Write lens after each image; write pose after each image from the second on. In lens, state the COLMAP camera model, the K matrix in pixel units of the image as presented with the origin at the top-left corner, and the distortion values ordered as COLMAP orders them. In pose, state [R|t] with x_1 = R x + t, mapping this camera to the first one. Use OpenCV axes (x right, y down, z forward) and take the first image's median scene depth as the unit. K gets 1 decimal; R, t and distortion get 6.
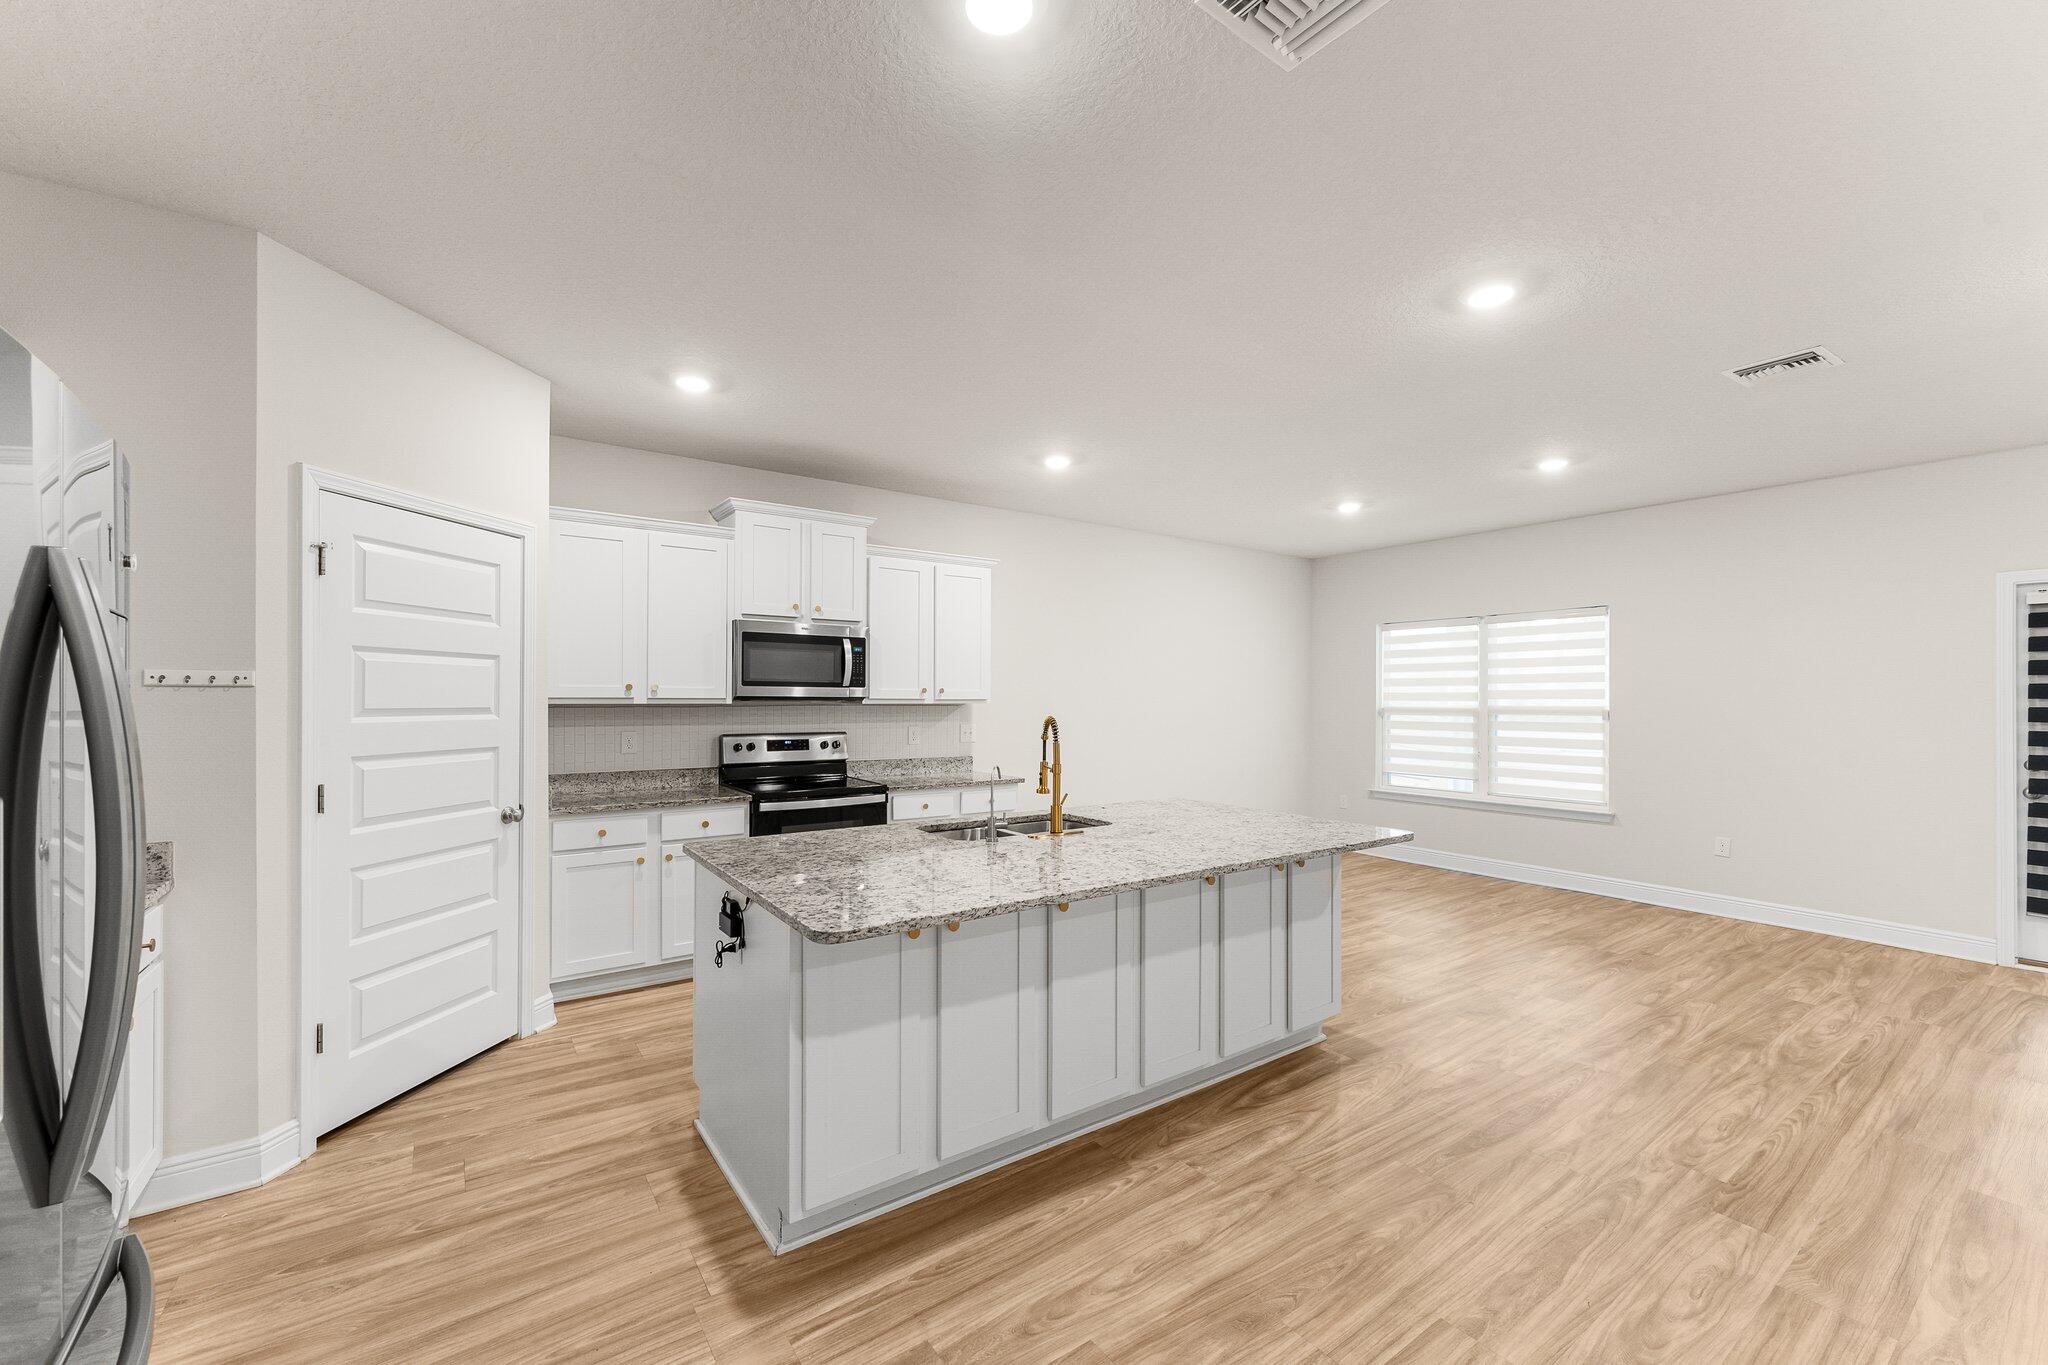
lens RADIAL K [[807.4, 0, 1026.5], [0, 807.4, 693.0], [0, 0, 1]] dist [-0.001361, 0.000417]
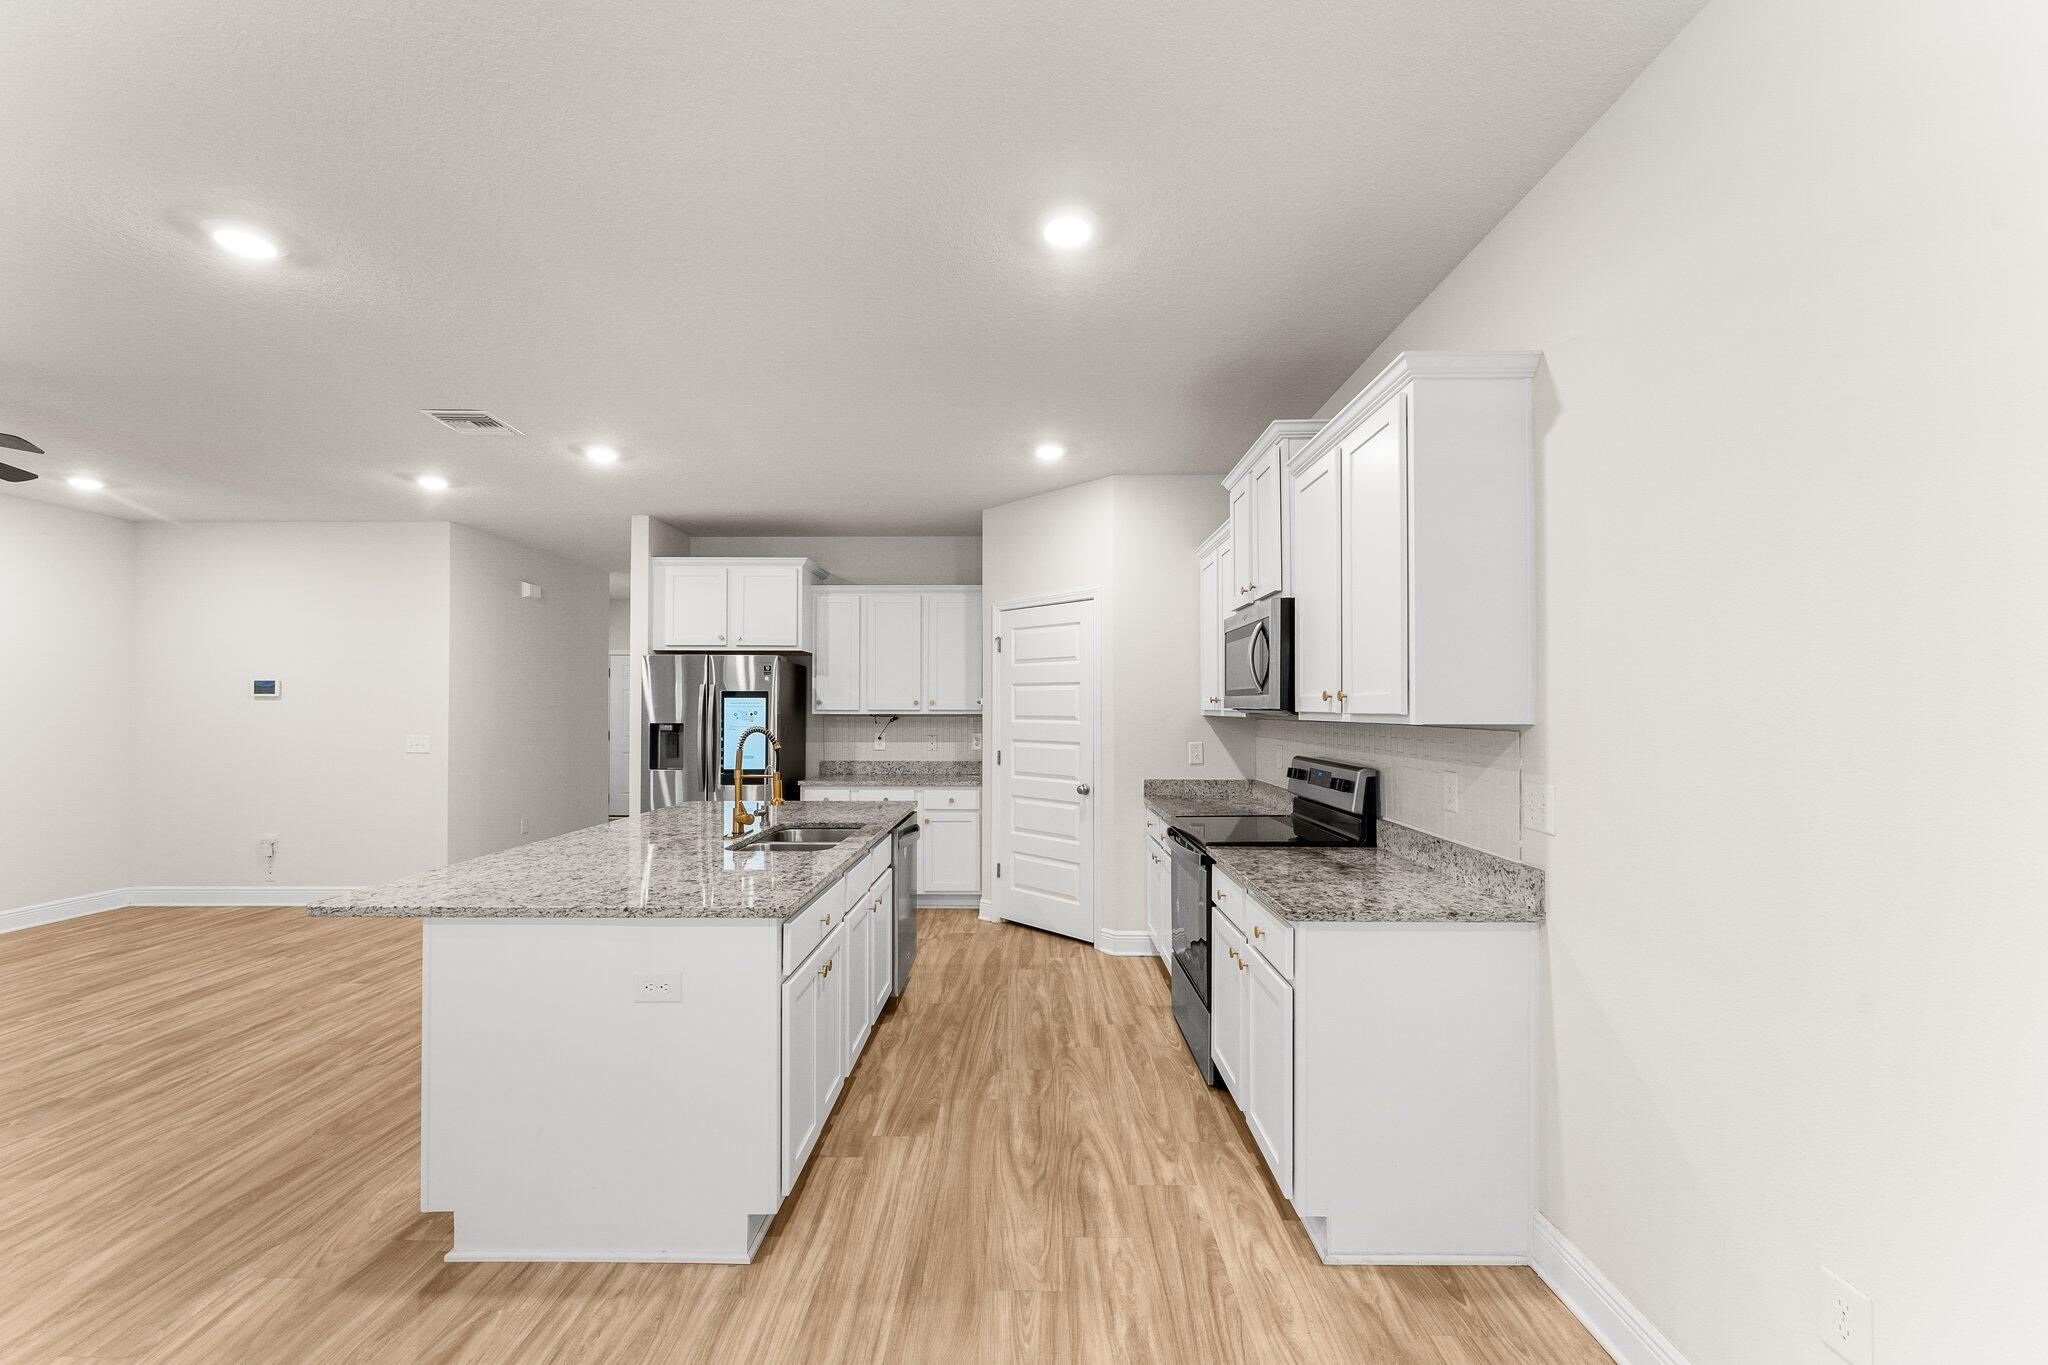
lens RADIAL K [[807.4, 0, 1016.3], [0, 807.4, 693.7], [0, 0, 1]] dist [-0.001361, 0.000417]
pose [[-0.587236, -0.017636, -0.809224, 0.720944], [0.001610, 0.999735, -0.022956, 0.008820], [0.809414, -0.014783, -0.587052, 1.995770]]
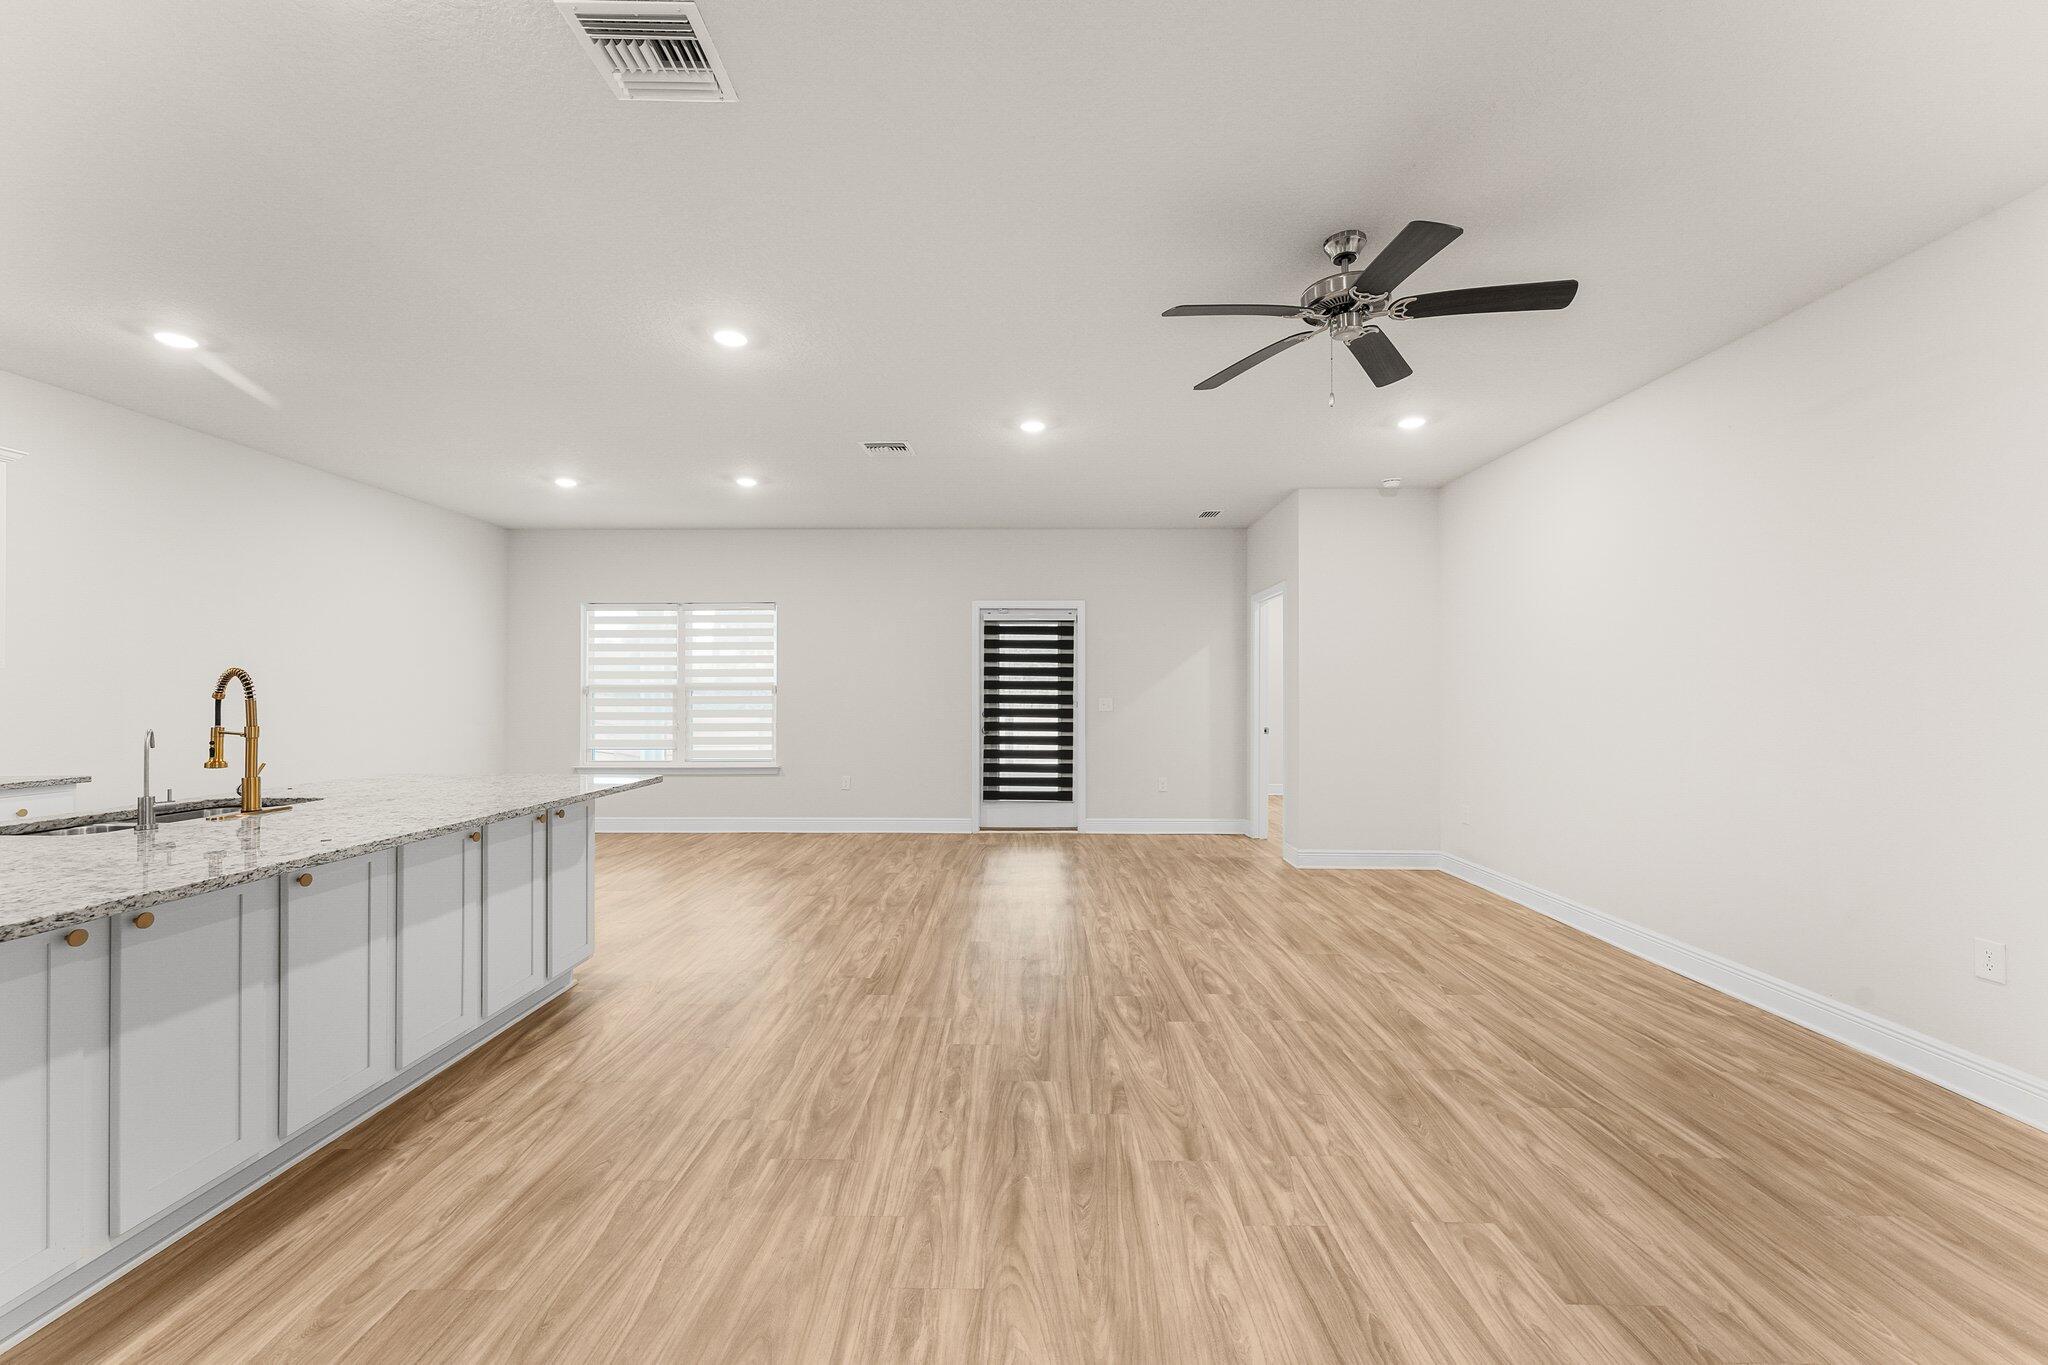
lens RADIAL K [[807.4, 0, 1007.3], [0, 807.4, 691.6], [0, 0, 1]] dist [-0.001361, 0.000417]
pose [[0.593693, -0.002531, 0.804687, -0.166623], [-0.002805, 0.999982, 0.005215, 0.047269], [-0.804687, -0.005353, 0.593676, -0.089516]]
